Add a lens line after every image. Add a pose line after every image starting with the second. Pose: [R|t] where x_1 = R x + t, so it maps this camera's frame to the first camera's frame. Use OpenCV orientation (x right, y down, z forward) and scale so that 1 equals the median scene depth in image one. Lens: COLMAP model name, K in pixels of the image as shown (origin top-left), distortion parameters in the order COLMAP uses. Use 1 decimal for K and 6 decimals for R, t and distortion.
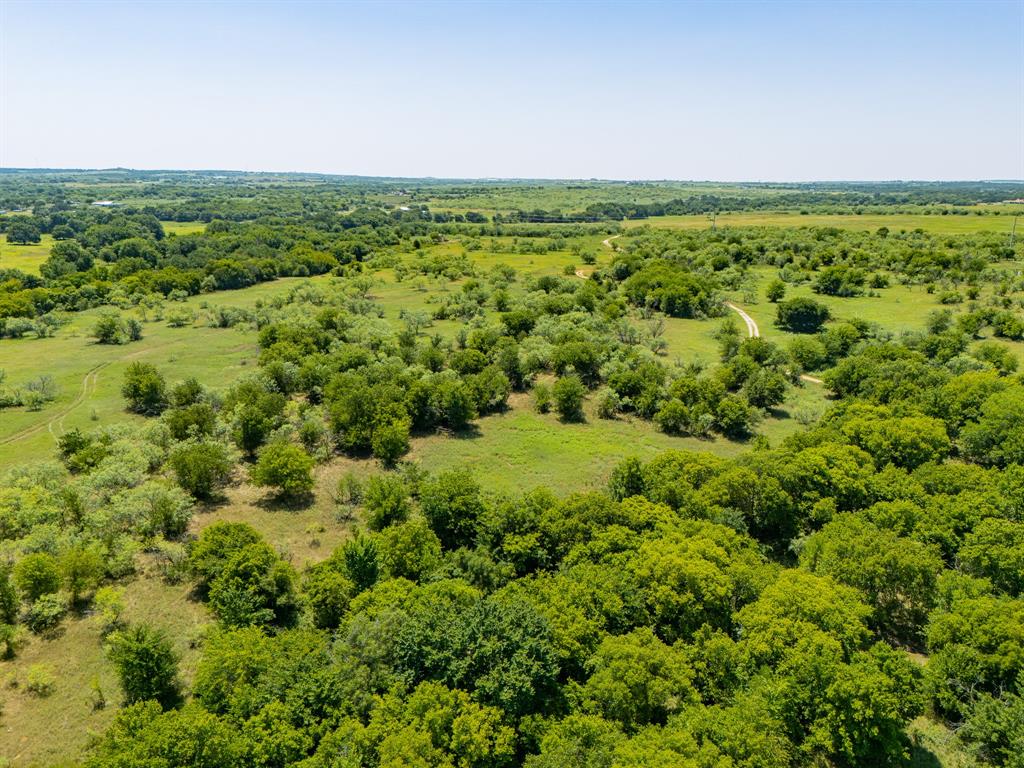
lens RADIAL K [[760.7, 0, 509.2], [0, 760.7, 382.1], [0, 0, 1]] dist [0.066617, -0.065036]
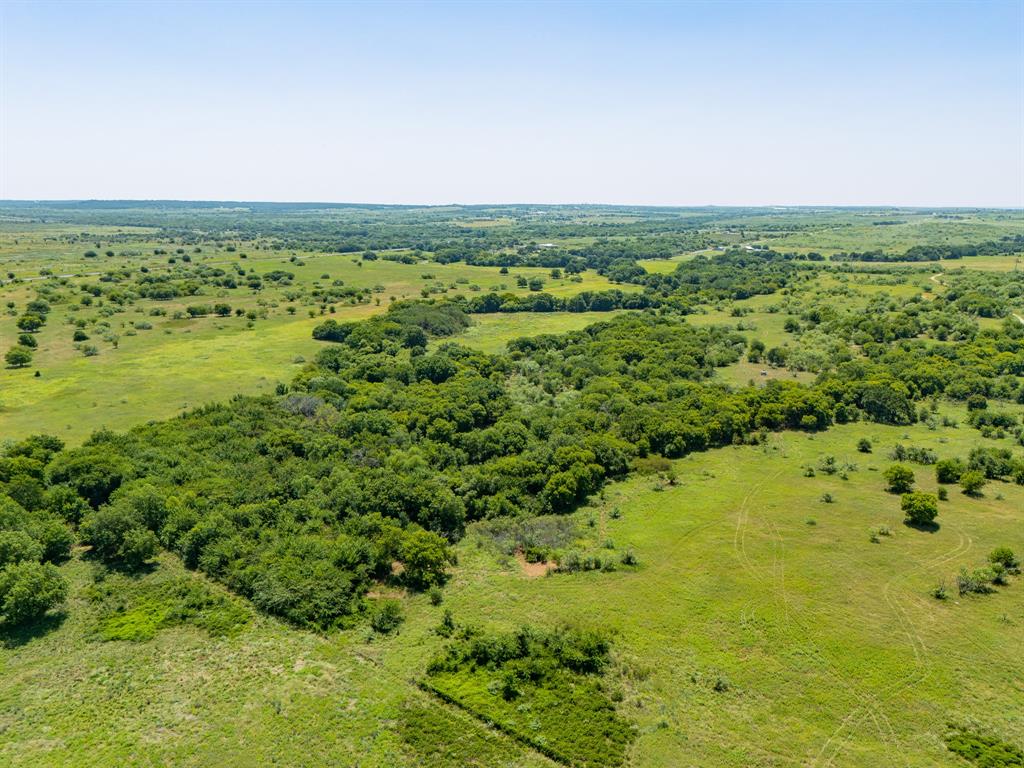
lens RADIAL K [[760.7, 0, 506.3], [0, 760.7, 380.4], [0, 0, 1]] dist [0.066617, -0.065036]
pose [[0.942206, 0.068785, -0.327896, -0.136618], [-0.079811, 0.996604, -0.020269, 0.103377], [0.325389, 0.045268, 0.944496, -0.631607]]
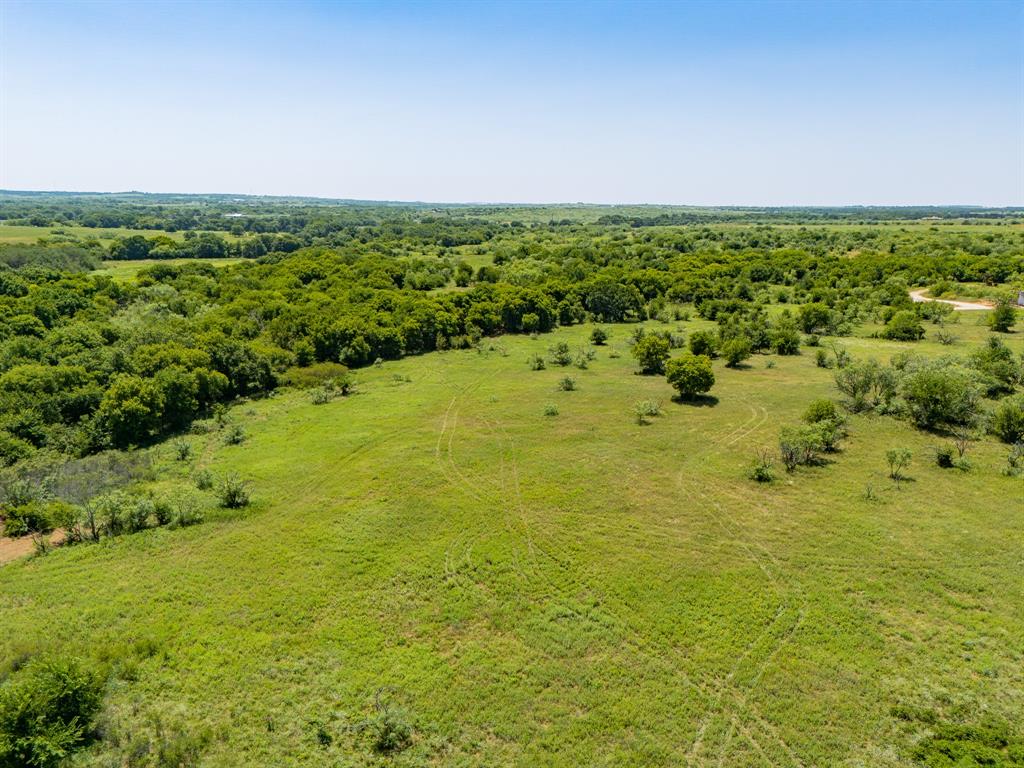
lens RADIAL K [[760.7, 0, 509.6], [0, 760.7, 385.1], [0, 0, 1]] dist [0.066617, -0.065036]
pose [[0.999627, -0.004368, 0.026962, -0.134117], [0.005094, 0.999624, -0.026948, 0.145715], [-0.026834, 0.027075, 0.999273, -0.482252]]
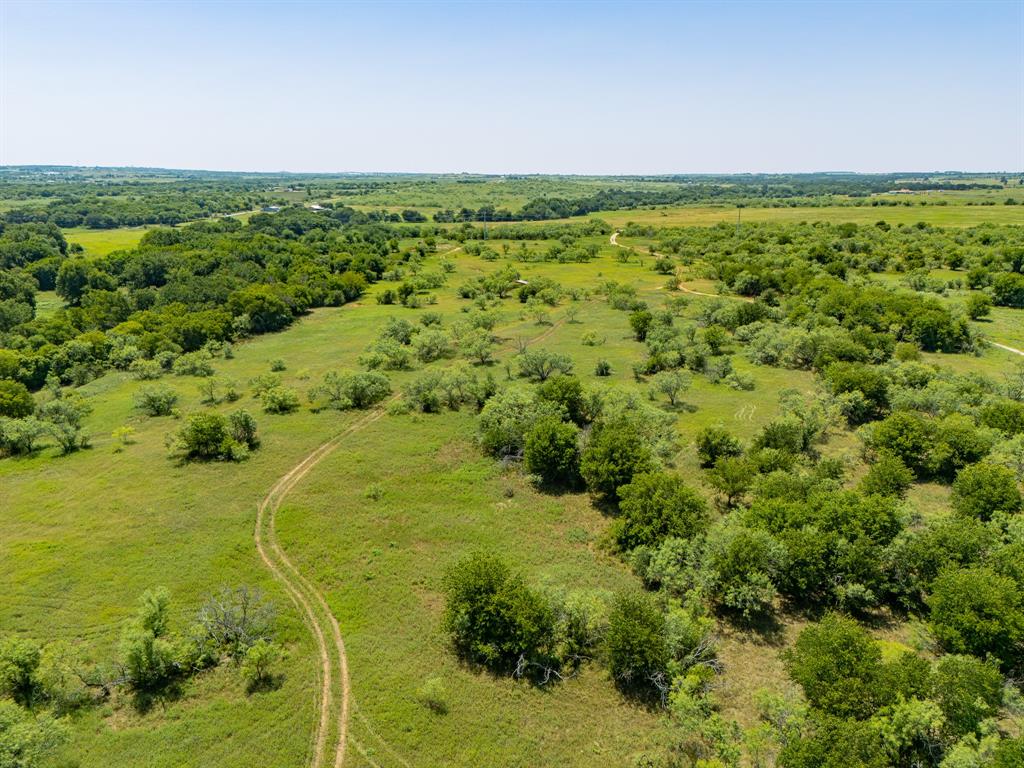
lens RADIAL K [[760.7, 0, 511.5], [0, 760.7, 385.3], [0, 0, 1]] dist [0.066617, -0.065036]
pose [[0.982463, -0.056823, 0.177587, -0.139277], [0.054849, 0.998366, 0.016011, -0.036306], [-0.178207, -0.005990, 0.983975, 0.134197]]
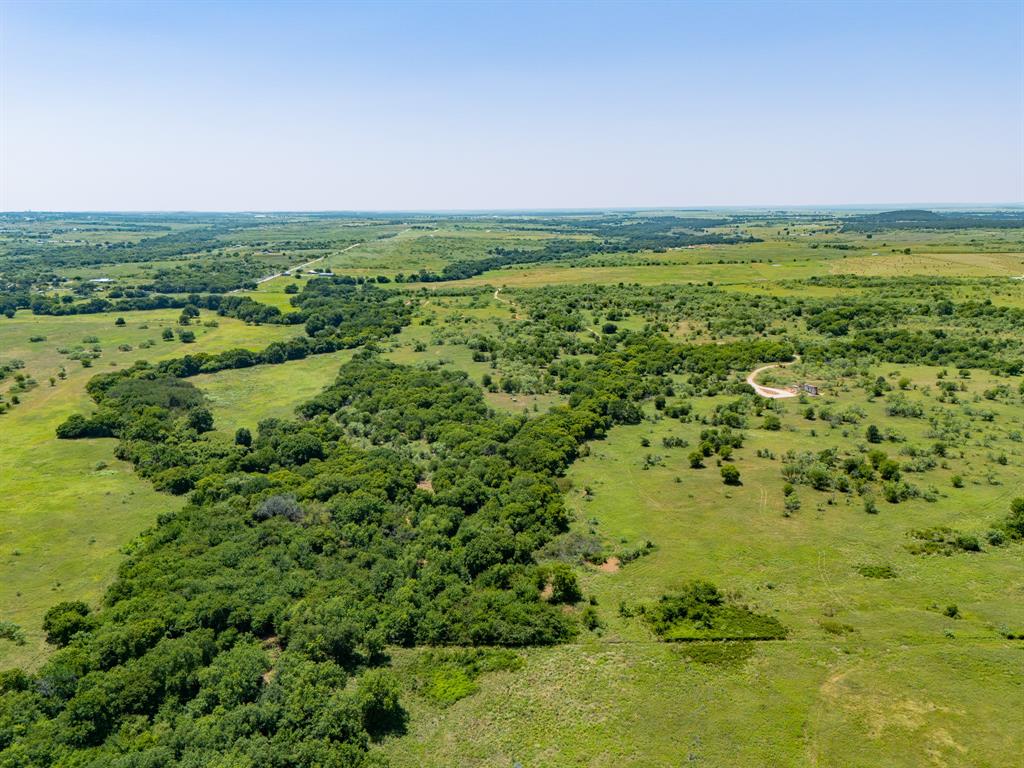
lens RADIAL K [[760.7, 0, 511.3], [0, 760.7, 386.2], [0, 0, 1]] dist [0.066617, -0.065036]
pose [[0.946964, -0.089690, 0.308569, -0.410531], [0.097616, 0.995171, -0.010311, 0.059628], [-0.306155, 0.039885, 0.951146, -0.769792]]
